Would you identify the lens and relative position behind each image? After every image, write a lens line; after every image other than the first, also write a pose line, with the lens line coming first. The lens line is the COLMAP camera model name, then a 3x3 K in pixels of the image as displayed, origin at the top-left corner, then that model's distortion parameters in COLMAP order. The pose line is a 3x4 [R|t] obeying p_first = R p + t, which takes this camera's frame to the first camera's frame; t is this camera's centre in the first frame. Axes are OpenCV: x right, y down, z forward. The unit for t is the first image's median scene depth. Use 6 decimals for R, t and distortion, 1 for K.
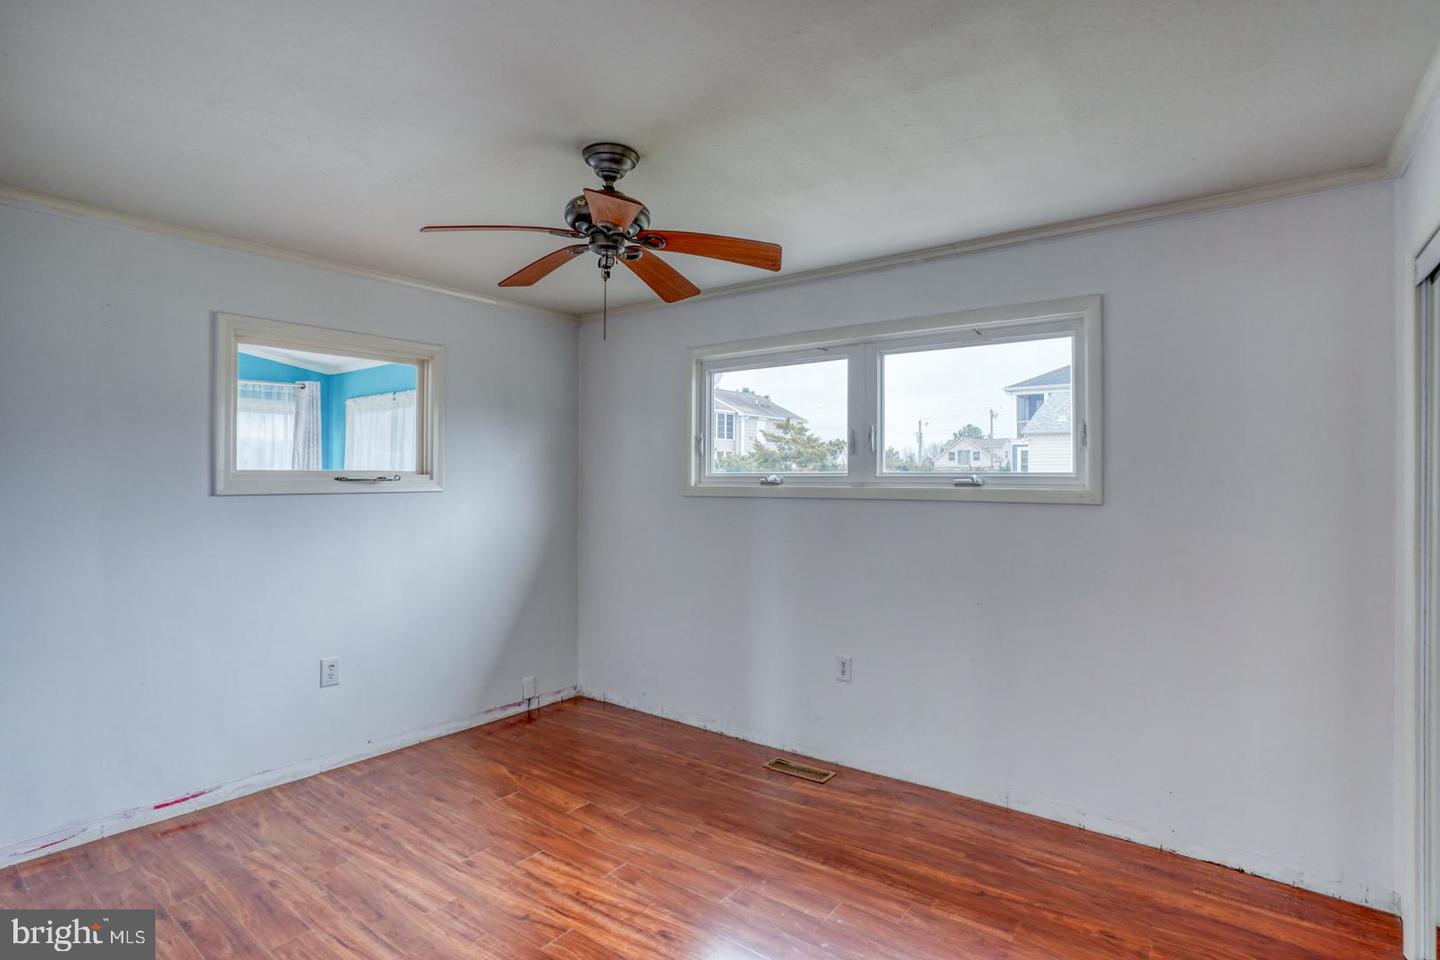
lens RADIAL K [[753.1, 0, 700.0], [0, 753.1, 477.4], [0, 0, 1]] dist [-0.040258, 0.000576]
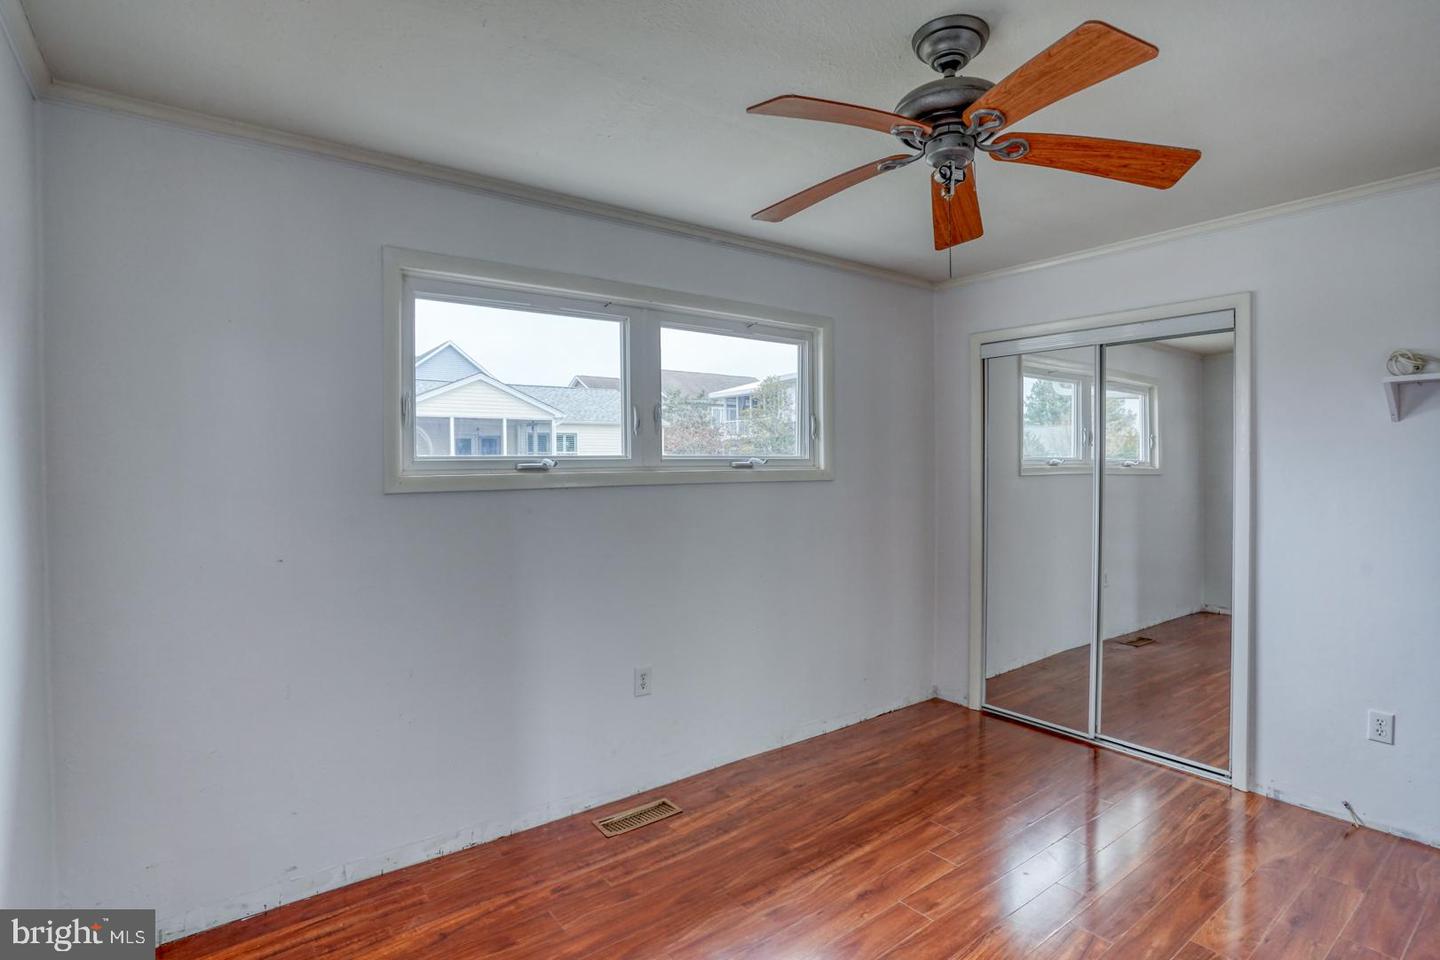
lens RADIAL K [[753.1, 0, 700.0], [0, 753.1, 477.4], [0, 0, 1]] dist [-0.040258, 0.000576]
pose [[0.225236, -0.025855, 0.973961, -0.737502], [0.008600, 0.999662, 0.024549, -0.002217], [-0.974266, 0.002847, 0.225383, 0.859623]]
